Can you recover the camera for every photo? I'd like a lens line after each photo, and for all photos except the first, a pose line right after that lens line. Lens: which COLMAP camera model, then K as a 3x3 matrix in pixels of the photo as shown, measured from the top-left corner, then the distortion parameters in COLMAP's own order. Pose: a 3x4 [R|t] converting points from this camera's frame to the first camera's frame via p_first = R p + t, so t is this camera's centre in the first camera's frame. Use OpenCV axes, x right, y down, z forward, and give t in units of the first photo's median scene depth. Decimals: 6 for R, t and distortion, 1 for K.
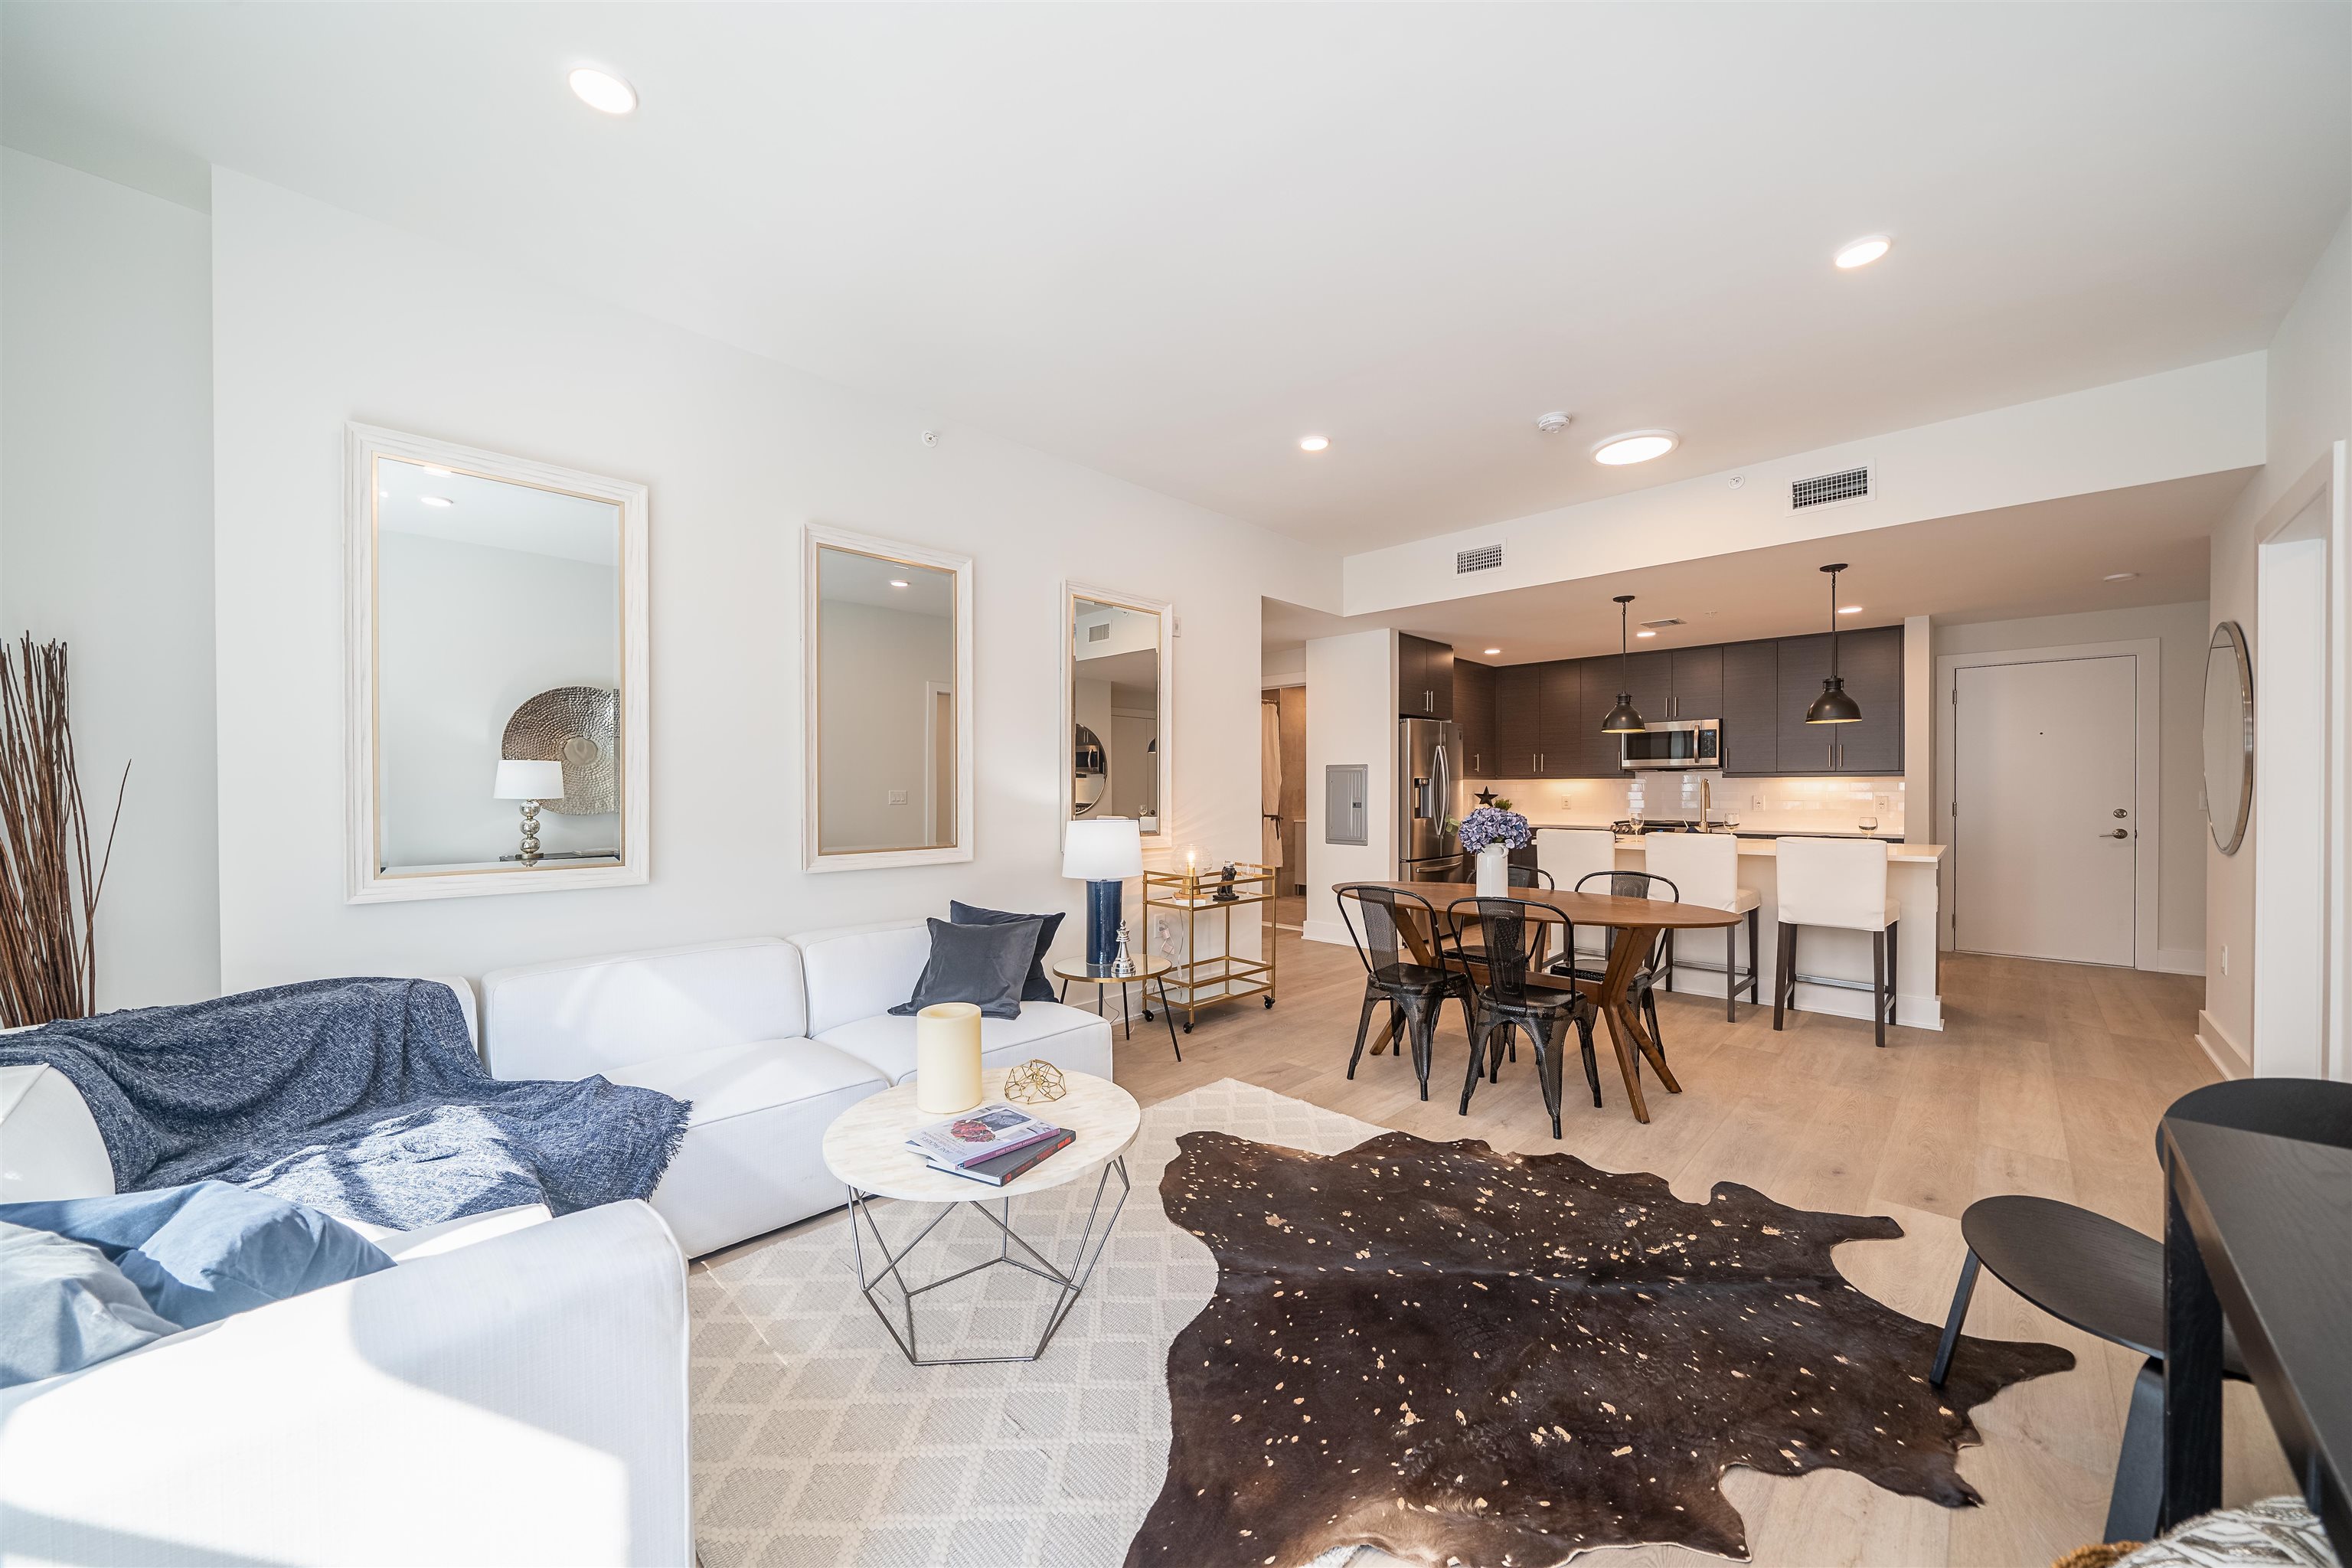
lens RADIAL K [[846.5, 0, 1181.8], [0, 846.5, 795.0], [0, 0, 1]] dist [-0.003441, -0.000244]
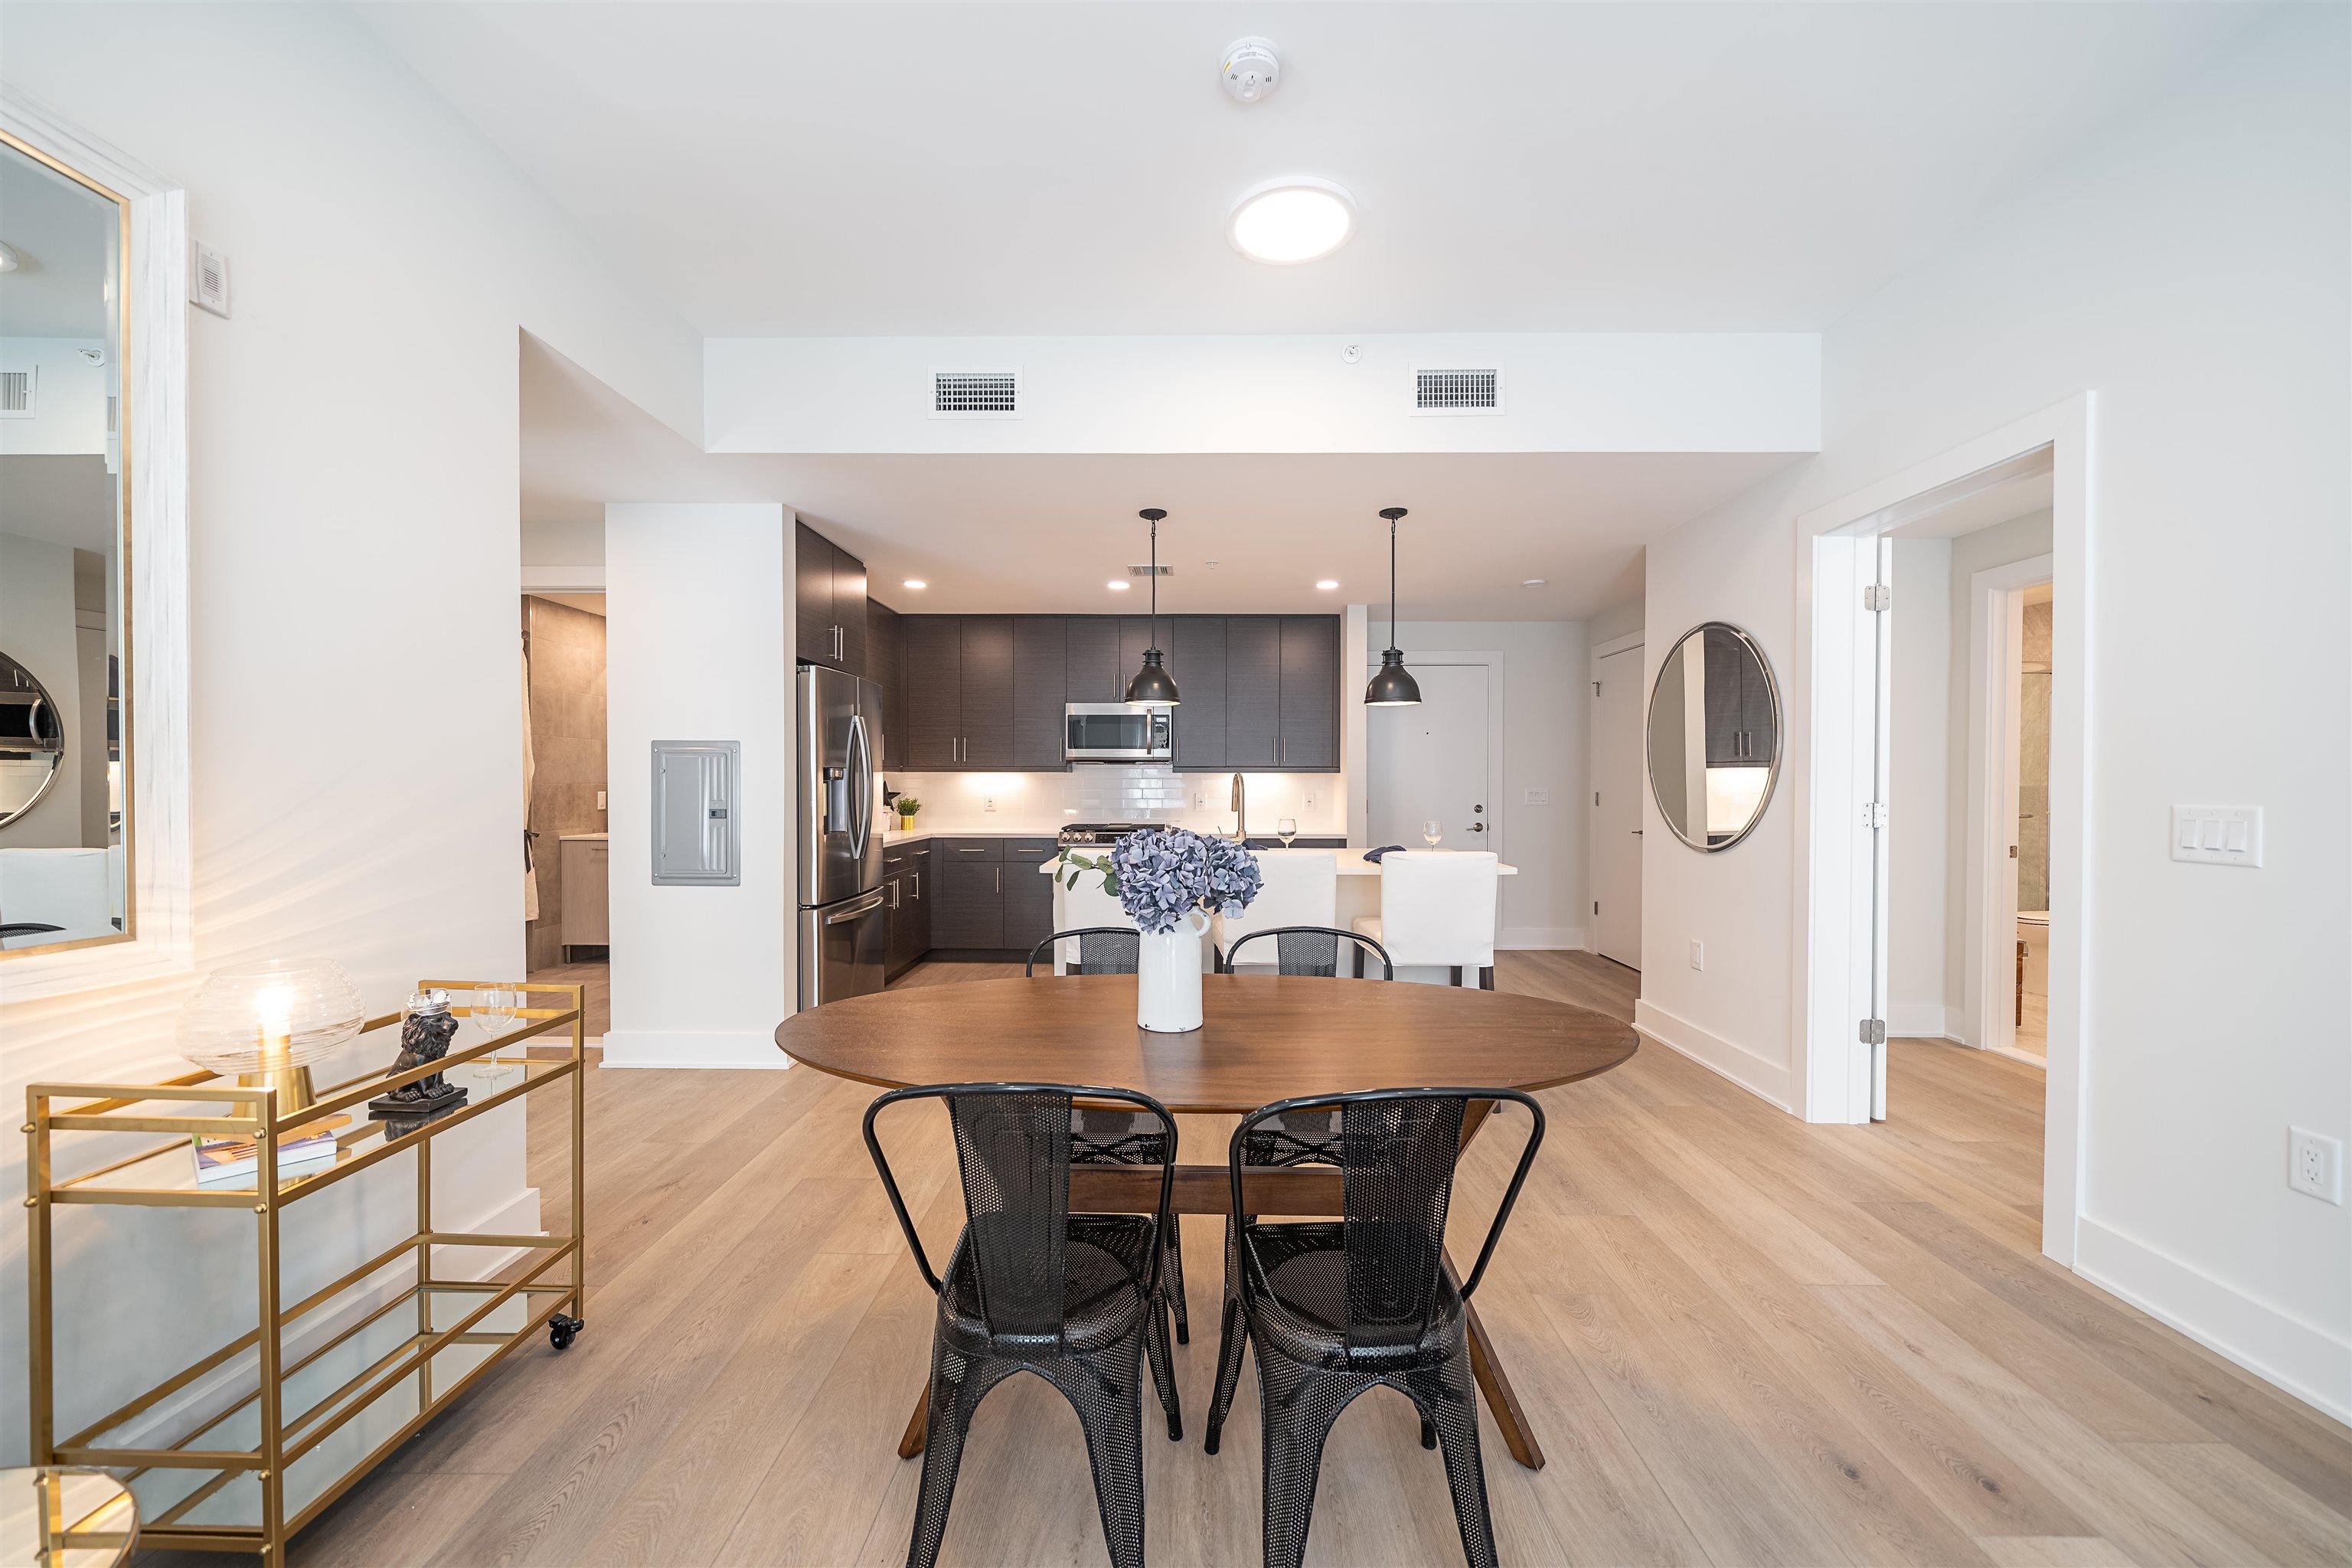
lens RADIAL K [[903.3, 0, 1174.9], [0, 903.3, 796.1], [0, 0, 1]] dist [-0.001538, 0.000002]
pose [[0.725970, -0.006924, 0.687692, 0.023404], [0.002022, 0.999966, 0.007934, -0.005754], [-0.687724, -0.004369, 0.725960, 0.508710]]
